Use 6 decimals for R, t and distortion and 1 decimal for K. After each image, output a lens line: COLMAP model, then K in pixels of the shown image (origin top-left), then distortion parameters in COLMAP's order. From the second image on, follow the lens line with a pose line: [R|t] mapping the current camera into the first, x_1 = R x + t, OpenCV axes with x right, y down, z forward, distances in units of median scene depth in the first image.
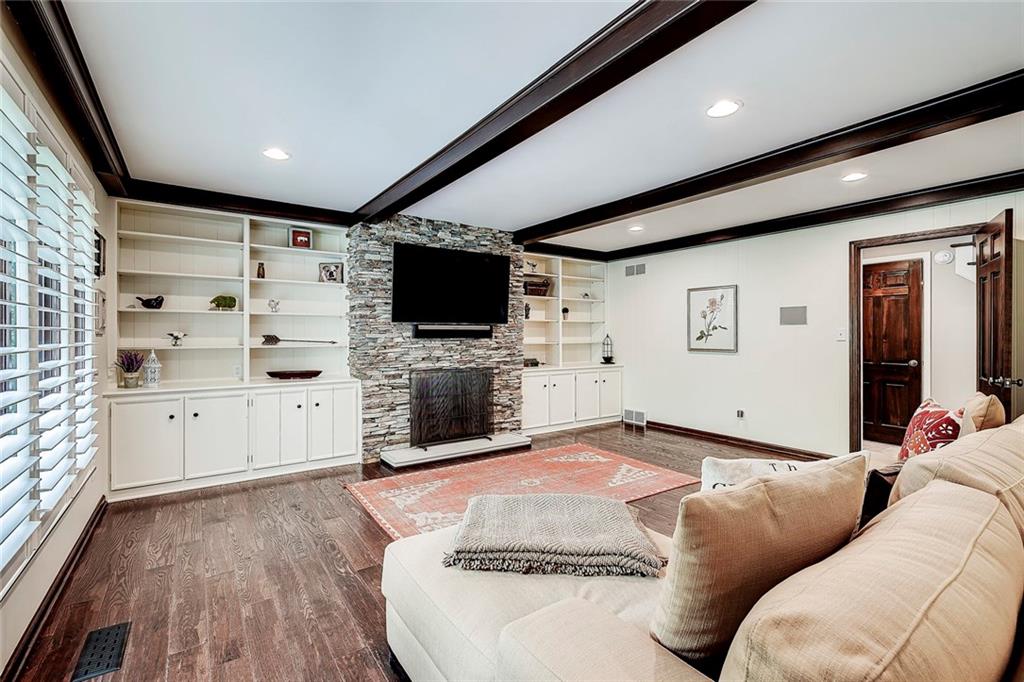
lens RADIAL K [[444.6, 0, 520.9], [0, 444.6, 335.8], [0, 0, 1]] dist [0.002062, 0.000130]
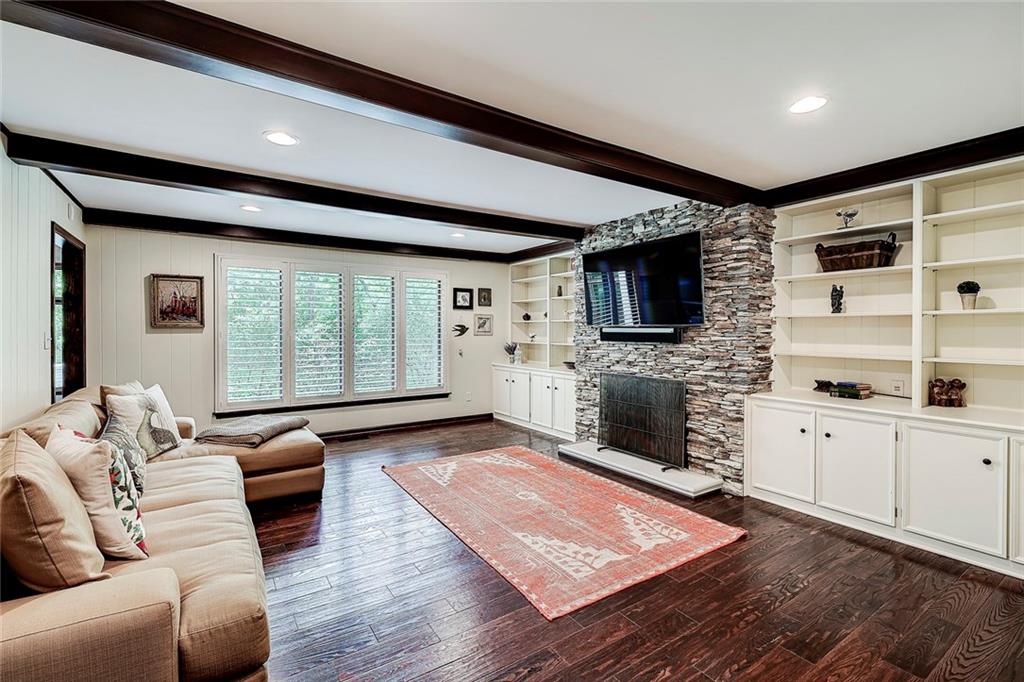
lens RADIAL K [[444.6, 0, 520.9], [0, 444.6, 335.8], [0, 0, 1]] dist [0.002062, 0.000130]
pose [[-0.003191, 0.015026, -0.999882, 0.770337], [-0.003913, 0.999879, 0.015038, -0.020346], [0.999987, 0.003960, -0.003132, 0.788627]]
